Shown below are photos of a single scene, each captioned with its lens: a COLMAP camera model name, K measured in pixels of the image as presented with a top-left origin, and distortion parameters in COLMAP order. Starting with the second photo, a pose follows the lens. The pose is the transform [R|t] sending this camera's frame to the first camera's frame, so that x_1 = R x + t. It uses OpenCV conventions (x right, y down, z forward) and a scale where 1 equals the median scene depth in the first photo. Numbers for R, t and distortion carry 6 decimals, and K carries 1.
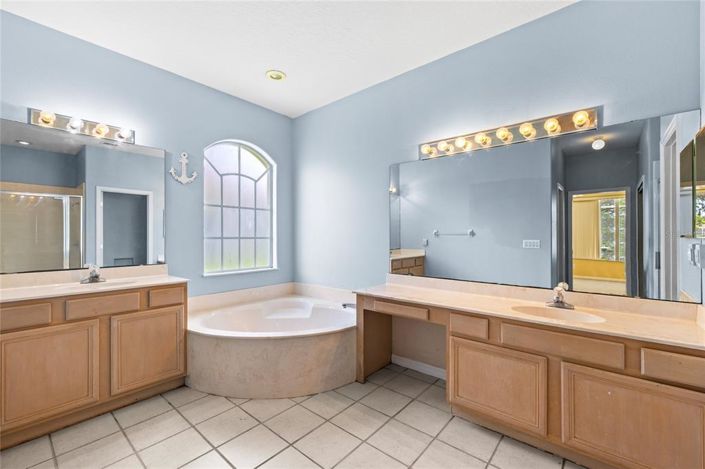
lens RADIAL K [[299.2, 0, 352.3], [0, 299.2, 234.5], [0, 0, 1]] dist [0.002108, -0.000673]
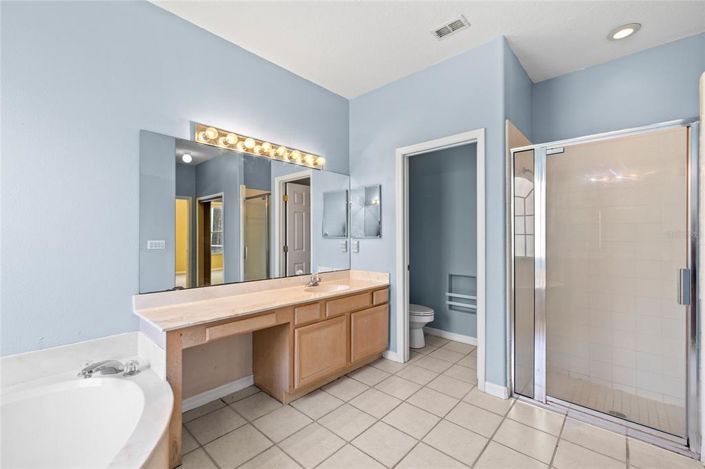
lens RADIAL K [[299.2, 0, 352.3], [0, 299.2, 236.5], [0, 0, 1]] dist [0.002108, -0.000673]
pose [[0.034690, 0.001359, 0.999397, -0.716887], [-0.006051, 0.999981, -0.001150, 0.000890], [-0.999380, -0.006007, 0.034698, 0.718864]]
